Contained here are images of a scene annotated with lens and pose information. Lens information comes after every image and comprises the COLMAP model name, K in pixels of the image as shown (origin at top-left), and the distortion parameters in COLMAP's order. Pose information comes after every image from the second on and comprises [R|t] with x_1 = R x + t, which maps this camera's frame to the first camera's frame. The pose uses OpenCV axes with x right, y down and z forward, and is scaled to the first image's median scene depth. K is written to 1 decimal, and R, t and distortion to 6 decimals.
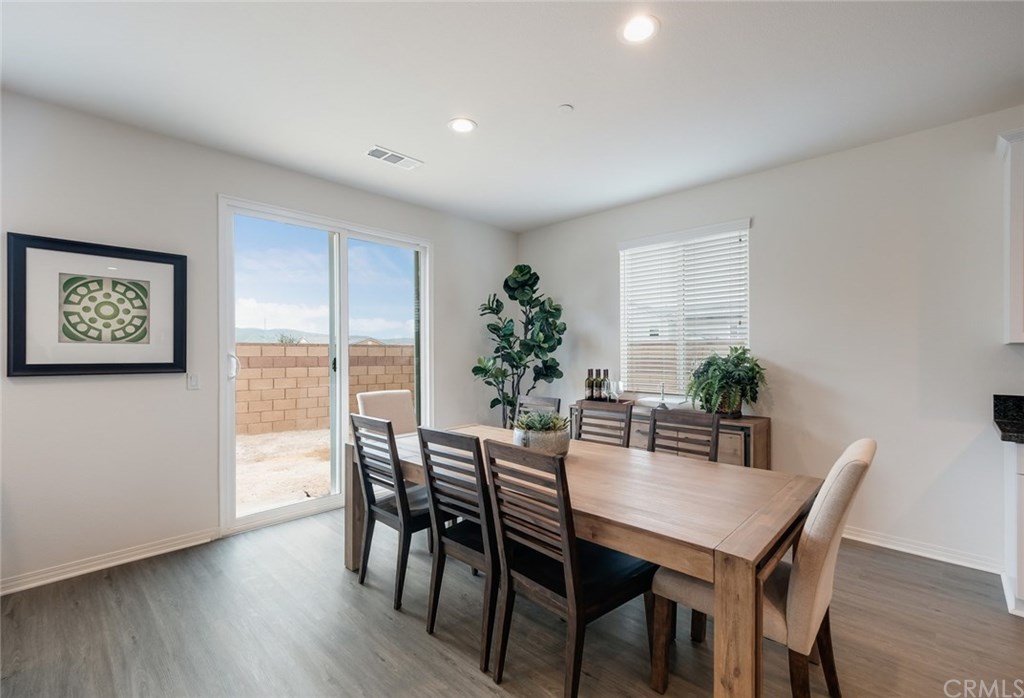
lens RADIAL K [[446.3, 0, 510.5], [0, 446.3, 352.1], [0, 0, 1]] dist [0.002012, -0.000167]
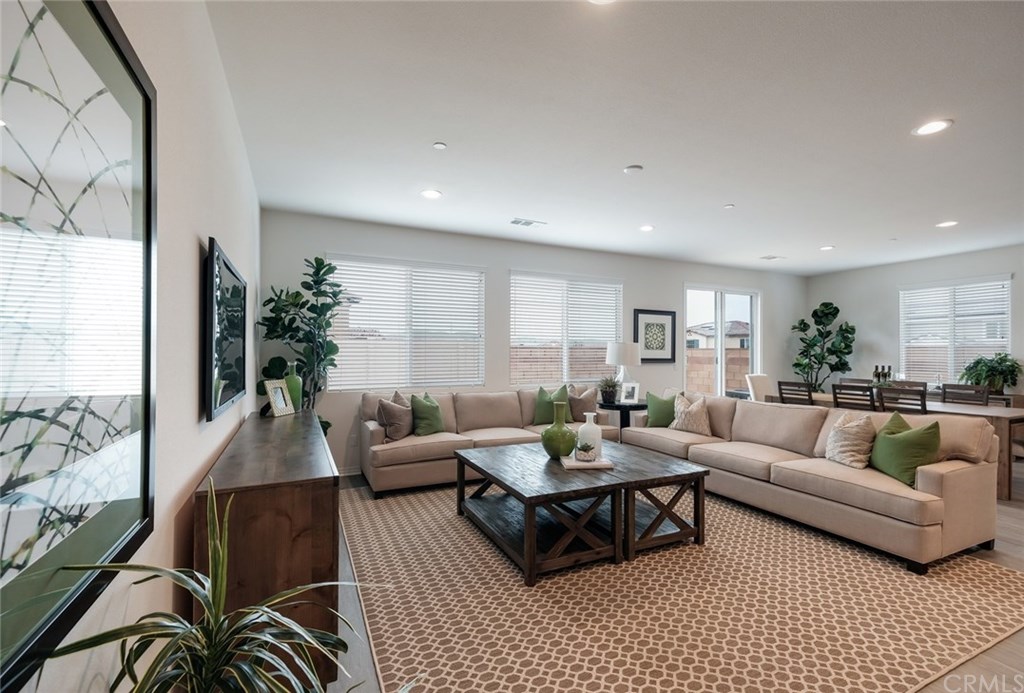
lens RADIAL K [[443.6, 0, 510.9], [0, 443.6, 352.3], [0, 0, 1]] dist [0.011610, 0.000406]
pose [[0.937253, 0.004951, -0.348616, -0.499382], [-0.005892, 0.999981, -0.001640, 0.000968], [0.348601, 0.003591, 0.937264, -0.976546]]
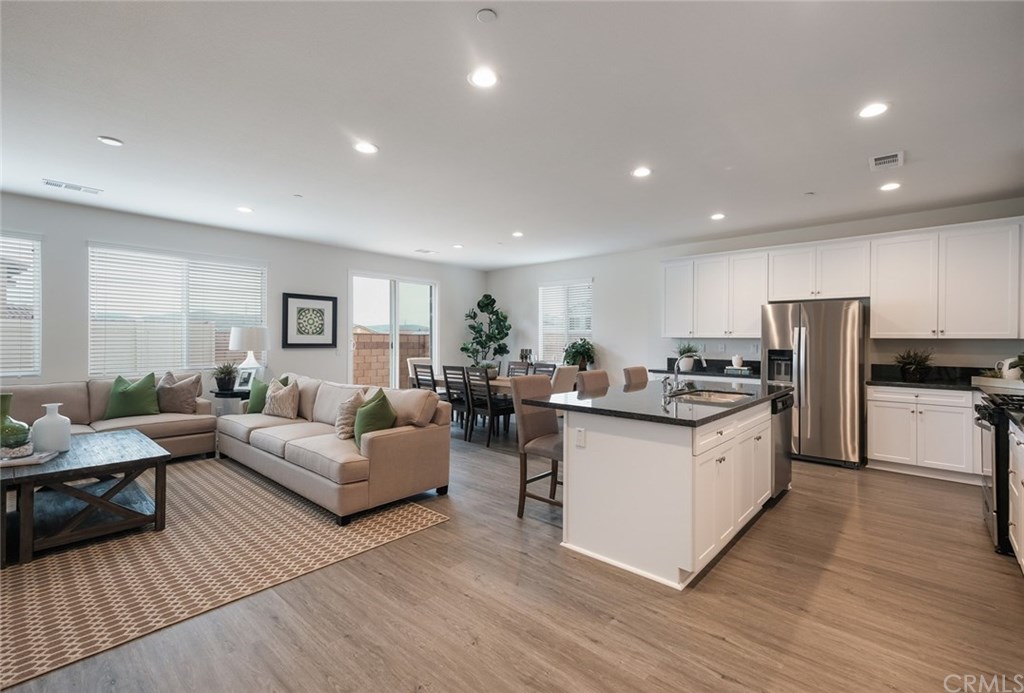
lens RADIAL K [[451.0, 0, 511.8], [0, 451.0, 337.3], [0, 0, 1]] dist [0.012235, -0.000075]
pose [[0.999334, 0.005823, 0.036014, 0.064282], [-0.005578, 0.999961, -0.006878, 0.001885], [-0.036052, 0.006673, 0.999328, -0.941508]]
